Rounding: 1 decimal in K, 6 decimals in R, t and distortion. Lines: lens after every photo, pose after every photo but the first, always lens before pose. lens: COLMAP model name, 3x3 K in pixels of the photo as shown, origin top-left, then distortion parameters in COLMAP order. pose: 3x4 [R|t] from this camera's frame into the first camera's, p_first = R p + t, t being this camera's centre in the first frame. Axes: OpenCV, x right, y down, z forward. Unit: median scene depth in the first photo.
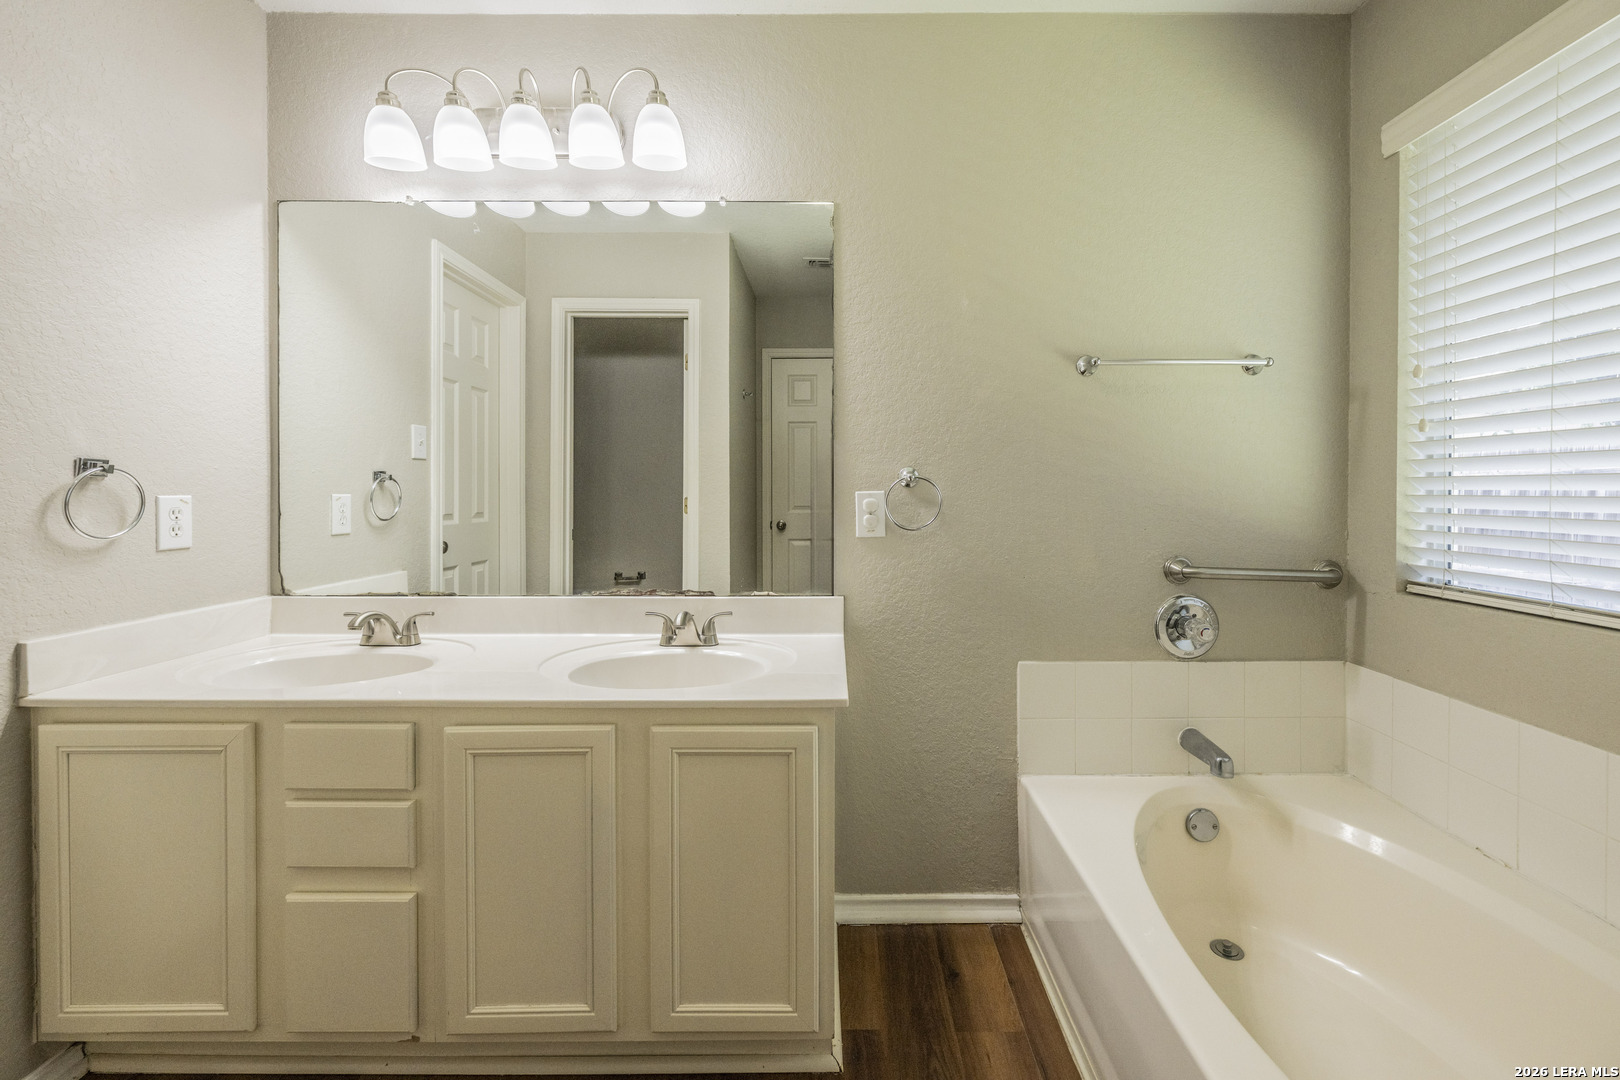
lens RADIAL K [[648.2, 0, 834.5], [0, 648.2, 496.3], [0, 0, 1]] dist [-0.001794, -0.000164]
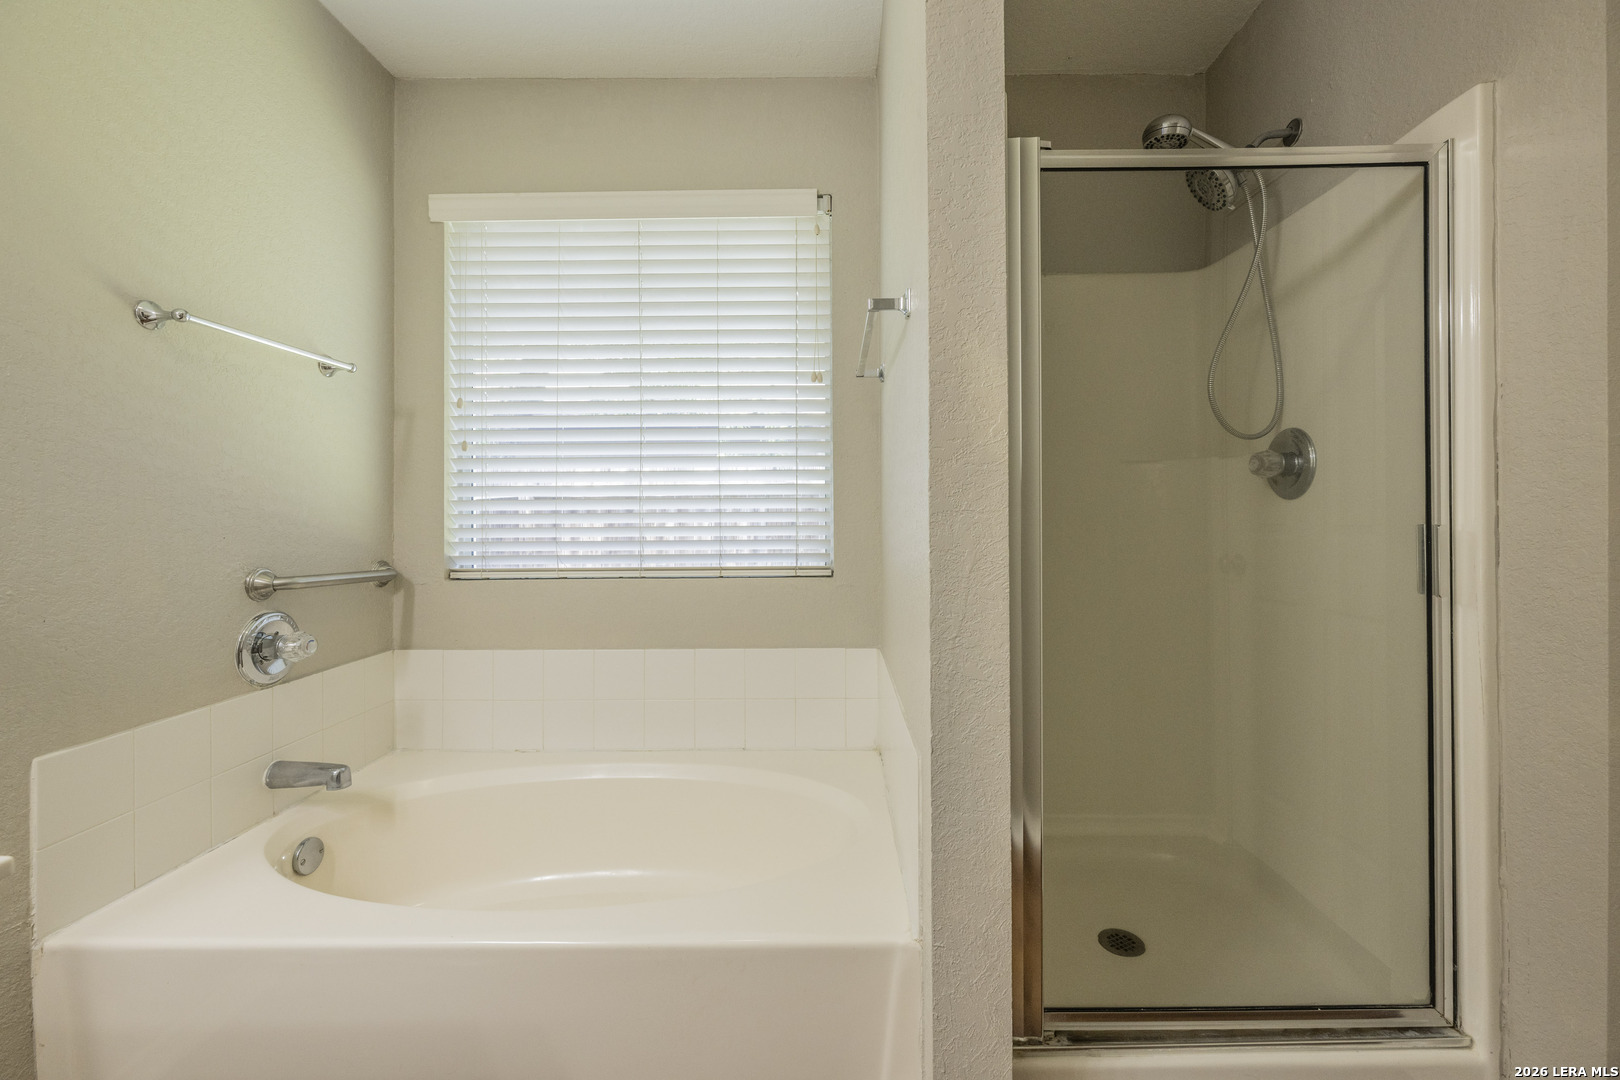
lens RADIAL K [[648.2, 0, 834.8], [0, 648.2, 513.0], [0, 0, 1]] dist [-0.001794, -0.000164]
pose [[0.008656, 0.003030, 0.999958, -0.329278], [0.013863, 0.999899, -0.003150, 0.033192], [-0.999866, 0.013889, 0.008613, 0.229230]]
